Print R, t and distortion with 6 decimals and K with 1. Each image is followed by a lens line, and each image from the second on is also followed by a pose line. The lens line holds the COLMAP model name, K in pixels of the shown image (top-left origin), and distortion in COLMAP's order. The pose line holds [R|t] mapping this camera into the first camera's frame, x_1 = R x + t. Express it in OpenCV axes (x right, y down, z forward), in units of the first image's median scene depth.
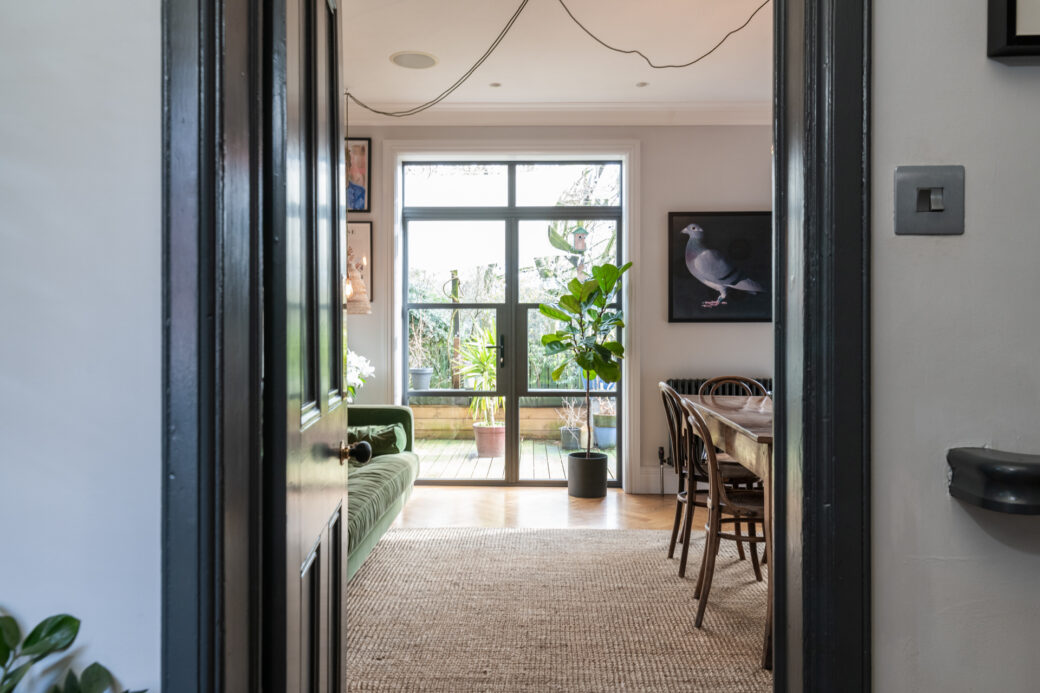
lens RADIAL K [[766.4, 0, 519.8], [0, 766.4, 345.2], [0, 0, 1]] dist [0.000028, 0.000001]
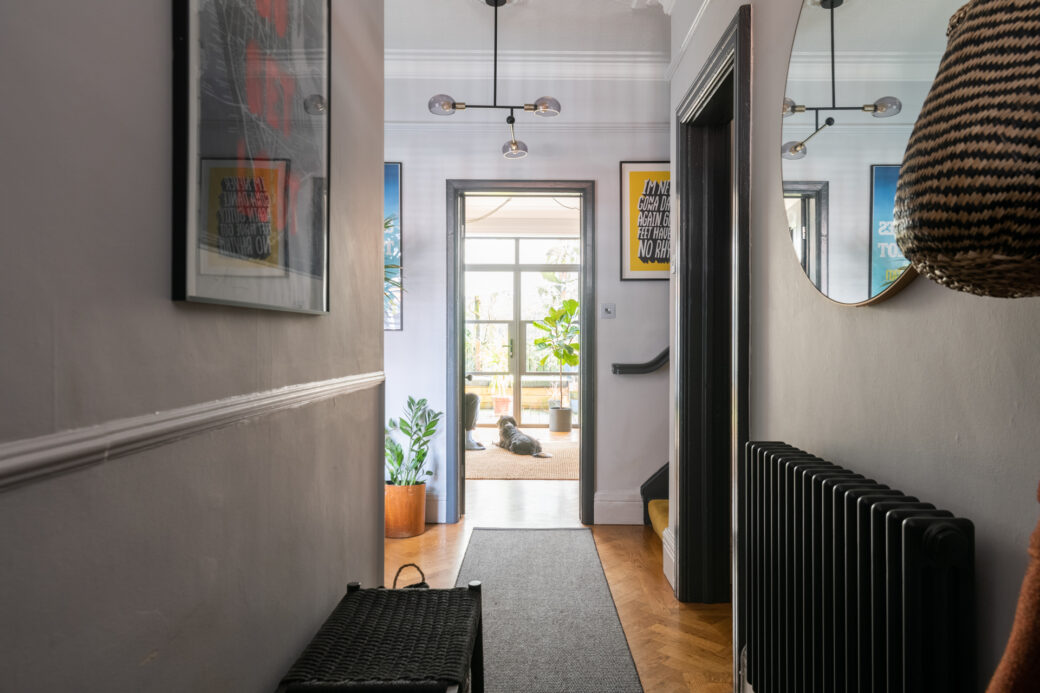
lens RADIAL K [[719.1, 0, 520.8], [0, 719.1, 345.6], [0, 0, 1]] dist [0.000018, 0.000000]
pose [[0.999998, 0.000832, -0.001581, 0.000602], [-0.000839, 0.999990, -0.004315, 0.008083], [0.001577, 0.004316, 0.999989, -0.606365]]
